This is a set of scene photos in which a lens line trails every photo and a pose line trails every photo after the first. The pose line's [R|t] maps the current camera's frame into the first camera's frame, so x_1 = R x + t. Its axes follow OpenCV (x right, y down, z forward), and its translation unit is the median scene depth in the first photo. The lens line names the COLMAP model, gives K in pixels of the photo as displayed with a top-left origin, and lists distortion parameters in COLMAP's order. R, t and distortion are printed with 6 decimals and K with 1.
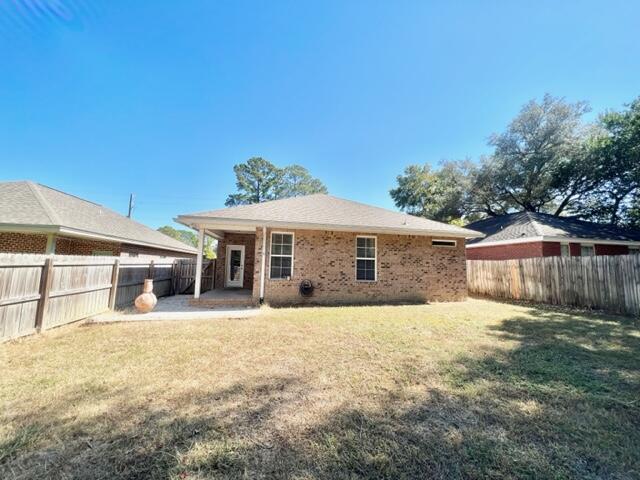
lens RADIAL K [[256.6, 0, 321.3], [0, 256.6, 239.0], [0, 0, 1]] dist [-0.000059, 0.000235]
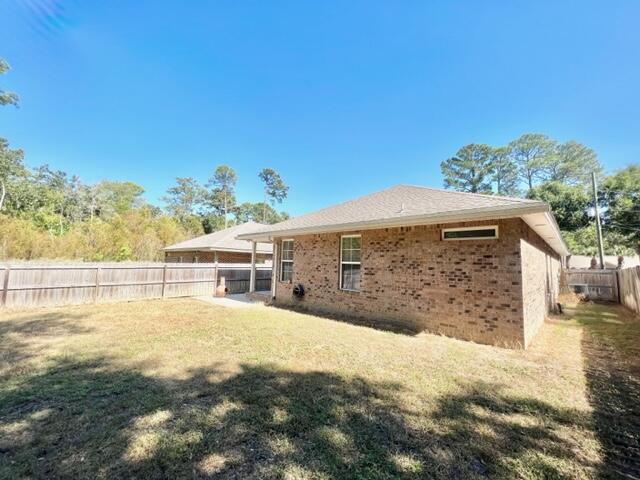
lens RADIAL K [[256.6, 0, 316.4], [0, 256.6, 240.4], [0, 0, 1]] dist [-0.000059, 0.000235]
pose [[0.572320, -0.080206, -0.816098, 0.760989], [0.070607, 0.996329, -0.048403, 0.036117], [0.816985, -0.029920, 0.575883, 0.427534]]
